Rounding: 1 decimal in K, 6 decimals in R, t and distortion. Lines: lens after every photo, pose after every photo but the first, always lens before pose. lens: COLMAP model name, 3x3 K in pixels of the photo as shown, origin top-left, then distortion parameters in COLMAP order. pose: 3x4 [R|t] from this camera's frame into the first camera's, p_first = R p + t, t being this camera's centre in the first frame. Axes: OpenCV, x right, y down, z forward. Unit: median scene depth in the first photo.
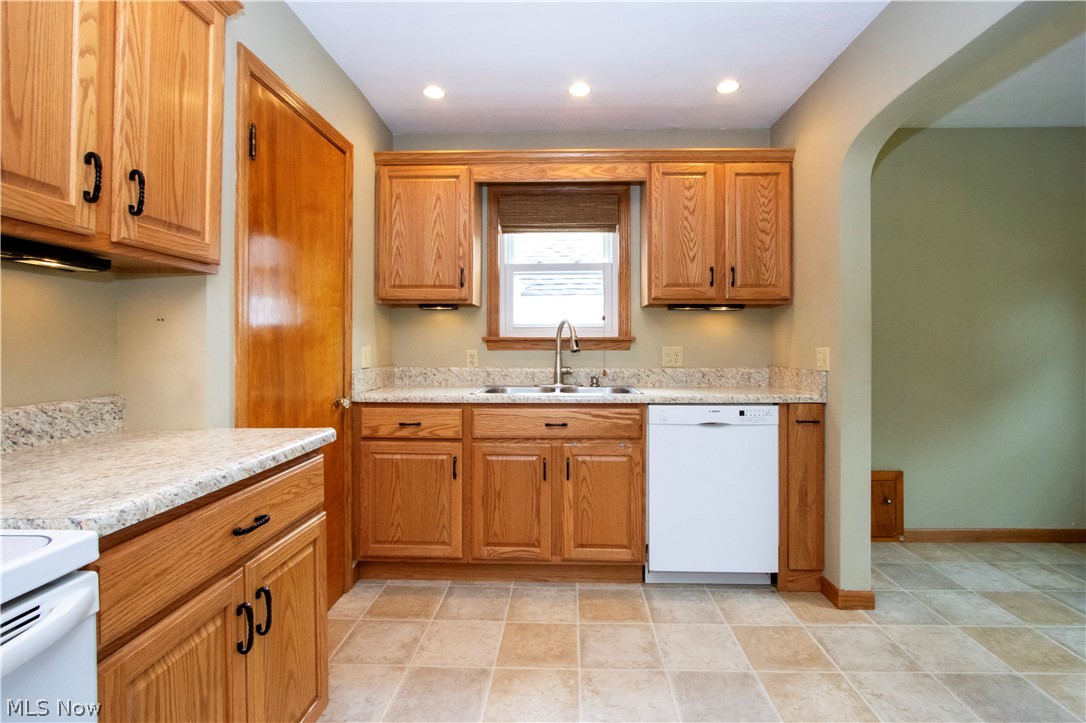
lens RADIAL K [[525.2, 0, 554.9], [0, 525.2, 342.7], [0, 0, 1]] dist [-0.021686, 0.004032]
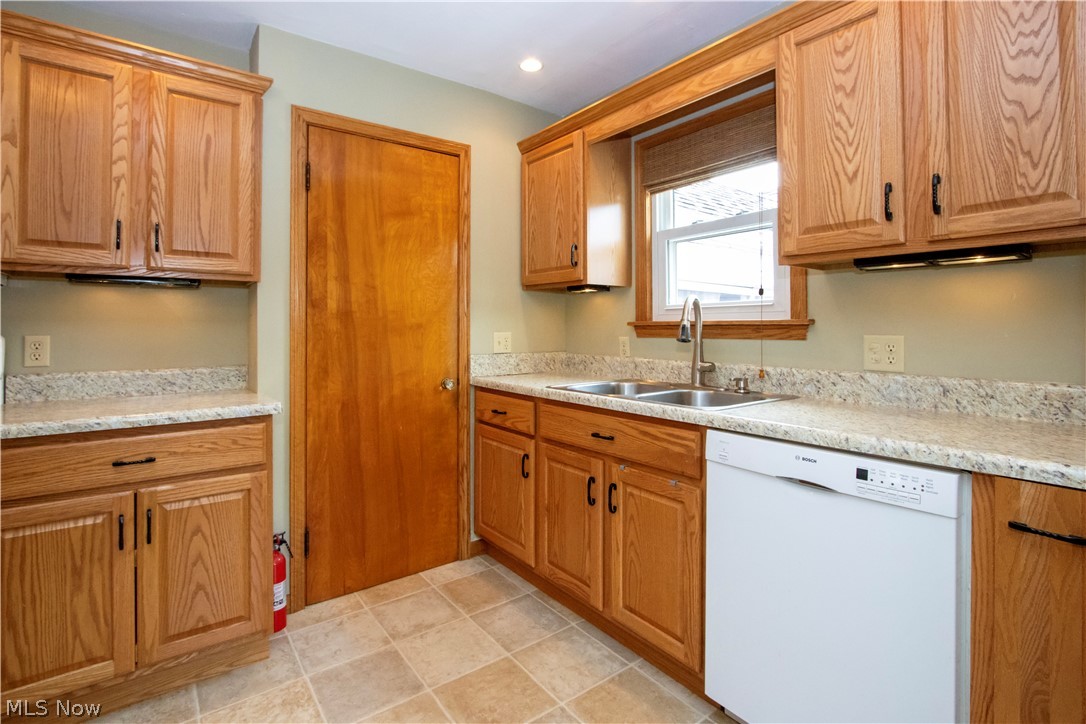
lens RADIAL K [[525.2, 0, 557.4], [0, 525.2, 320.2], [0, 0, 1]] dist [-0.021686, 0.004032]
pose [[0.614347, -0.012412, -0.788938, 0.566441], [0.006086, 0.999921, -0.010992, -0.005769], [0.789012, 0.001952, 0.614374, 0.475451]]
